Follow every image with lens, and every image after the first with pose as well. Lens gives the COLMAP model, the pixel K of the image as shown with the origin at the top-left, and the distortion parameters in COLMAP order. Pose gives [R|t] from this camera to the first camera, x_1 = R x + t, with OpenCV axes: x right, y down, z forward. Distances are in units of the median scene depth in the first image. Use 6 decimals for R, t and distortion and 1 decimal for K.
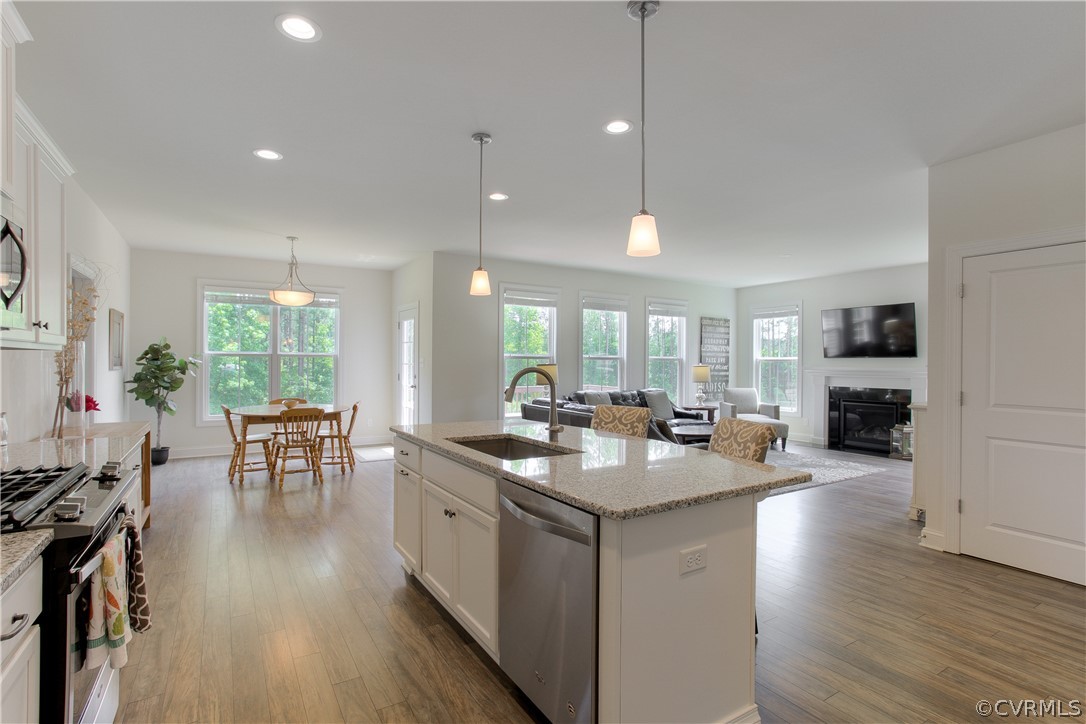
lens RADIAL K [[528.1, 0, 536.9], [0, 528.1, 362.6], [0, 0, 1]] dist [-0.048146, 0.023271]
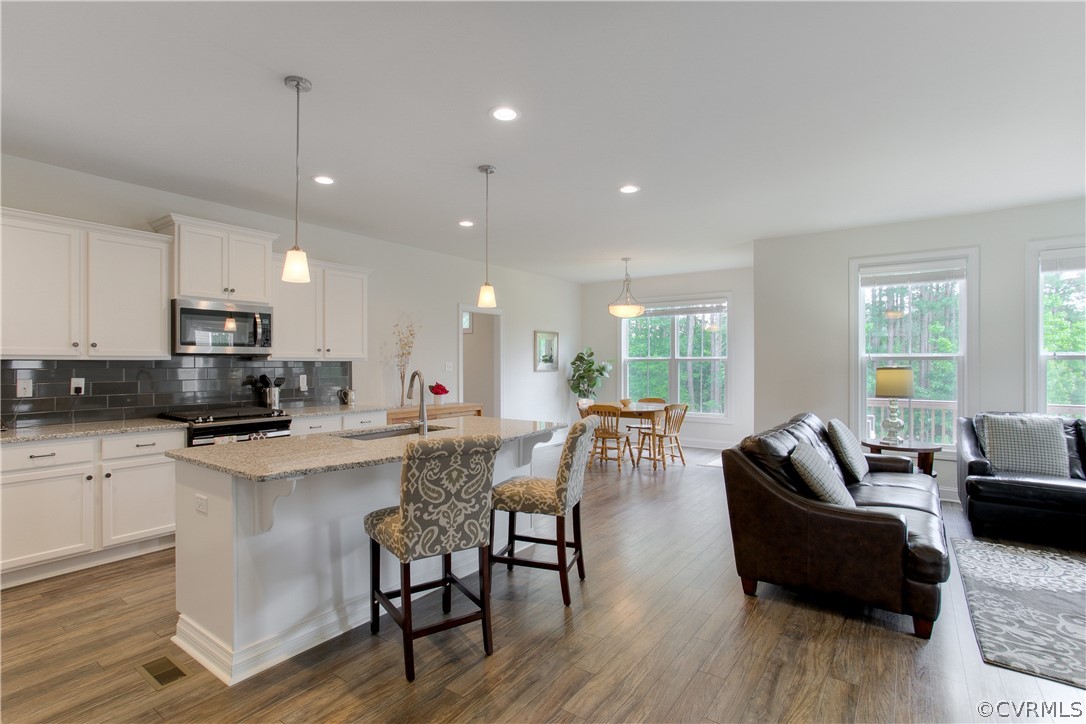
lens RADIAL K [[528.1, 0, 527.7], [0, 528.1, 369.0], [0, 0, 1]] dist [-0.048146, 0.023271]
pose [[0.372554, 0.003293, -0.928005, 0.383843], [0.002870, 0.999985, 0.004701, -0.000489], [0.928006, -0.004415, 0.372539, 0.255412]]
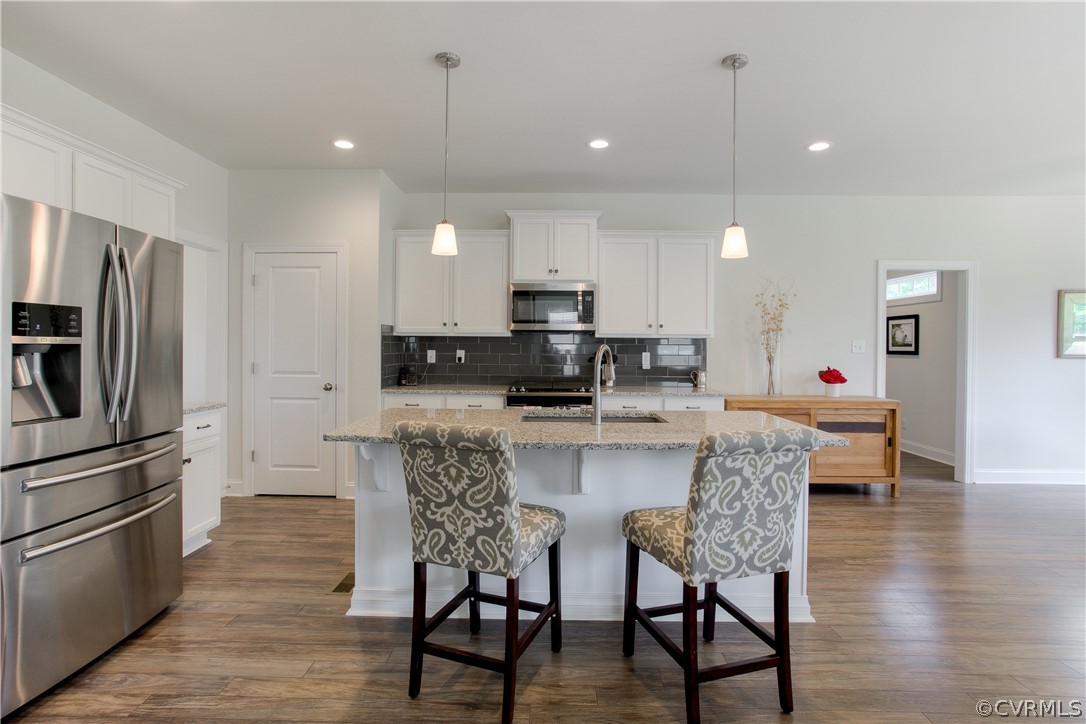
lens RADIAL K [[528.1, 0, 532.3], [0, 528.1, 352.0], [0, 0, 1]] dist [-0.048146, 0.023271]
pose [[-0.549093, 0.001713, -0.835759, 0.281599], [-0.011502, 0.999888, 0.009606, 0.003856], [0.835682, 0.014887, -0.549012, 0.459788]]
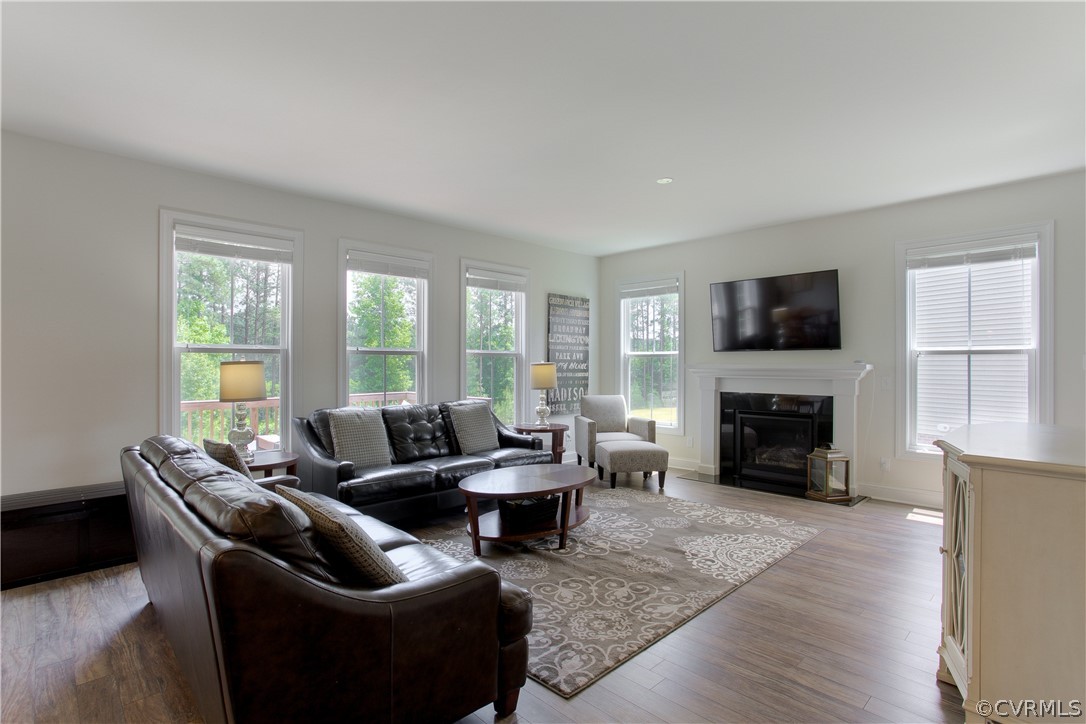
lens RADIAL K [[528.1, 0, 538.5], [0, 528.1, 368.1], [0, 0, 1]] dist [-0.048146, 0.023271]
pose [[0.975948, -0.009349, 0.217805, 0.161293], [0.007166, 0.999916, 0.010809, 0.004177], [-0.217887, -0.008988, 0.975933, 0.352926]]
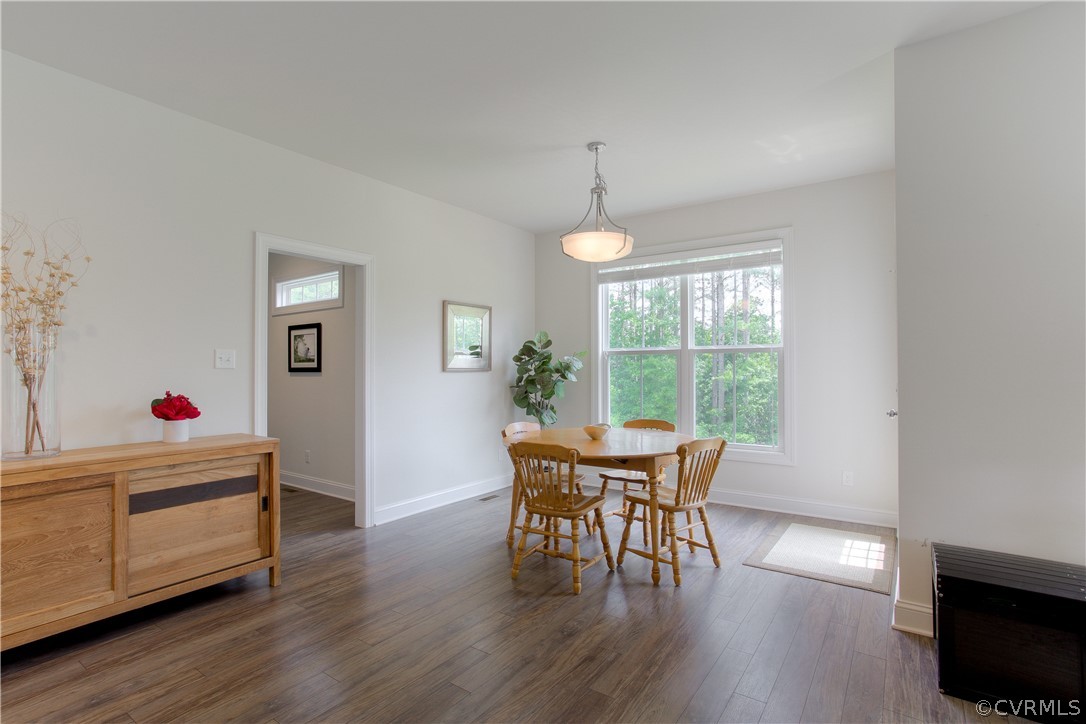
lens RADIAL K [[528.1, 0, 533.8], [0, 528.1, 358.4], [0, 0, 1]] dist [-0.048146, 0.023271]
pose [[0.388563, -0.025101, -0.921080, 0.027775], [0.003690, 0.999663, -0.025686, 0.009581], [0.921415, 0.006581, 0.388525, 0.505542]]
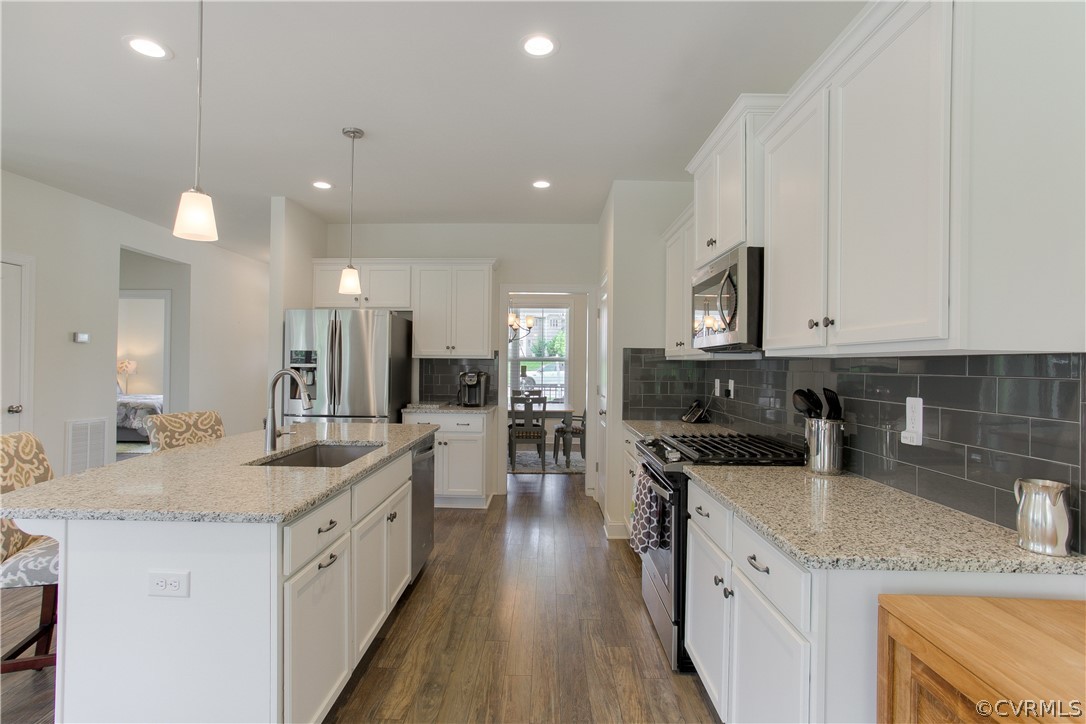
lens RADIAL K [[528.1, 0, 535.1], [0, 528.1, 361.2], [0, 0, 1]] dist [-0.048146, 0.023271]
pose [[-0.845224, -0.011641, 0.534285, -0.267121], [-0.015900, 0.999868, -0.003368, -0.002645], [-0.534175, -0.011341, -0.845298, 0.492967]]
